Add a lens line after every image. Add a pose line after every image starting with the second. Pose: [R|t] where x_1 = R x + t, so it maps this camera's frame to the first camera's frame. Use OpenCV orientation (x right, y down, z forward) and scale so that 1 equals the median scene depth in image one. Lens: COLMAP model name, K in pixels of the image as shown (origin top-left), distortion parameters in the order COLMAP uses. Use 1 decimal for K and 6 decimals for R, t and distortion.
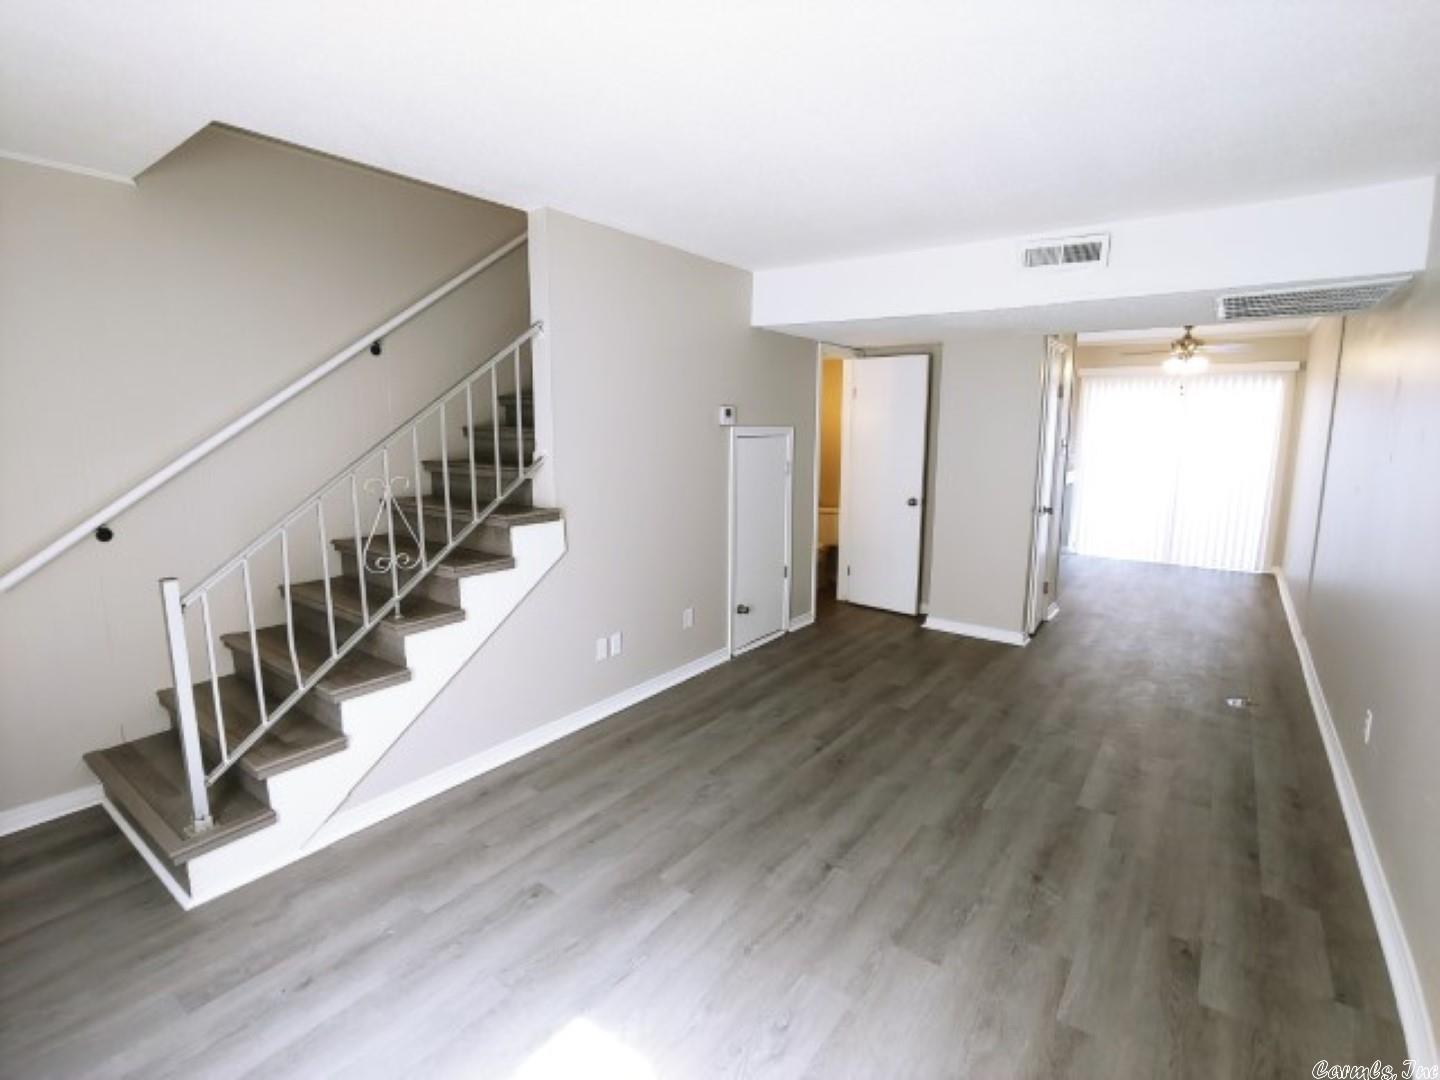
lens RADIAL K [[690.4, 0, 725.6], [0, 690.4, 532.9], [0, 0, 1]] dist [-0.012867, -0.000181]
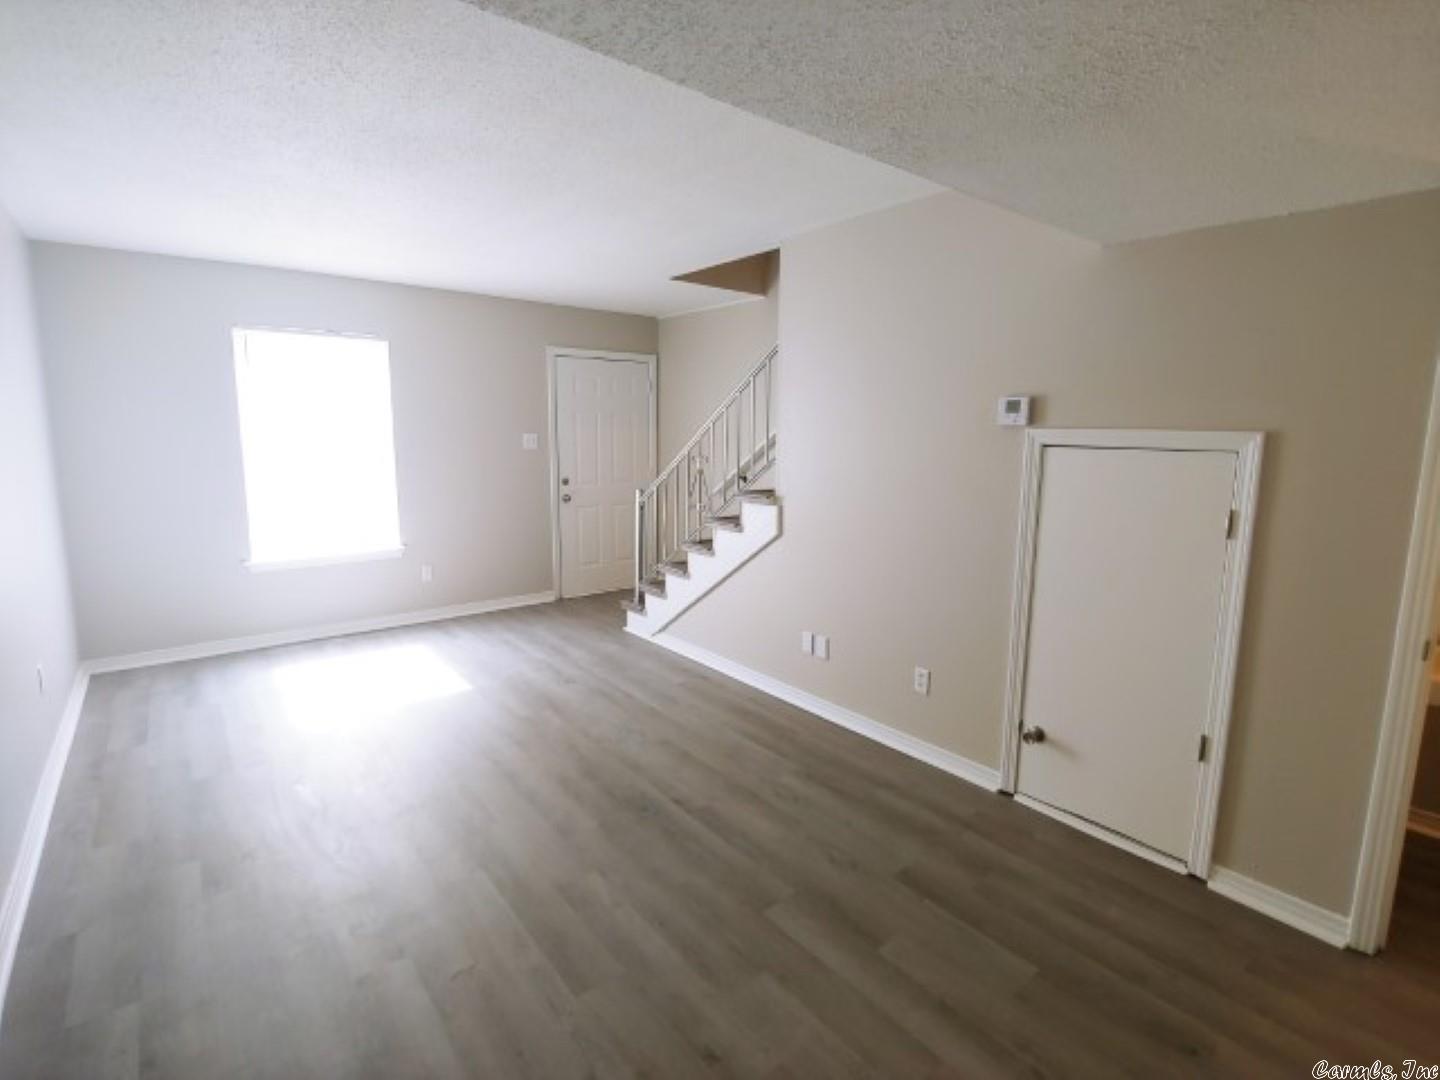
lens RADIAL K [[671.2, 0, 720.0], [0, 671.2, 540.0], [0, 0, 1]] dist [-0.003024, -0.000204]
pose [[-0.246208, 0.152205, -0.957191, 0.852078], [-0.162252, 0.967183, 0.195529, -0.167789], [0.955540, 0.203447, -0.213432, 1.139703]]
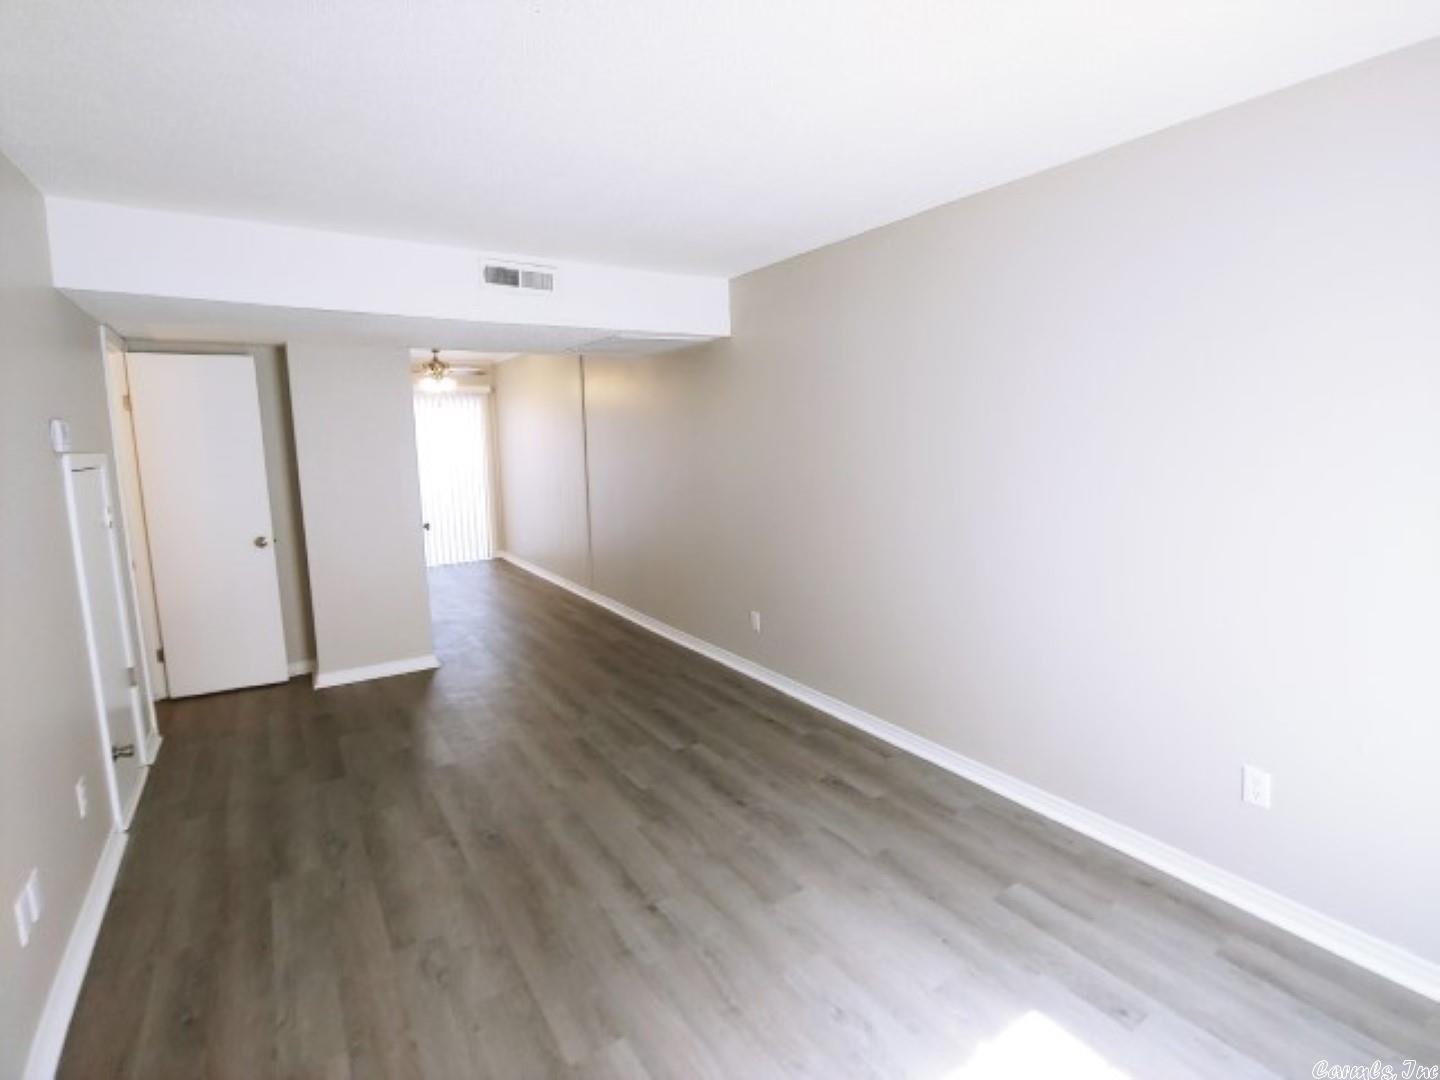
lens RADIAL K [[690.4, 0, 725.6], [0, 690.4, 532.9], [0, 0, 1]] dist [-0.012867, -0.000181]
pose [[0.342672, -0.144511, 0.928274, -0.440880], [0.167353, 0.981684, 0.091048, -0.060839], [-0.924429, 0.124150, 0.360580, 0.365629]]
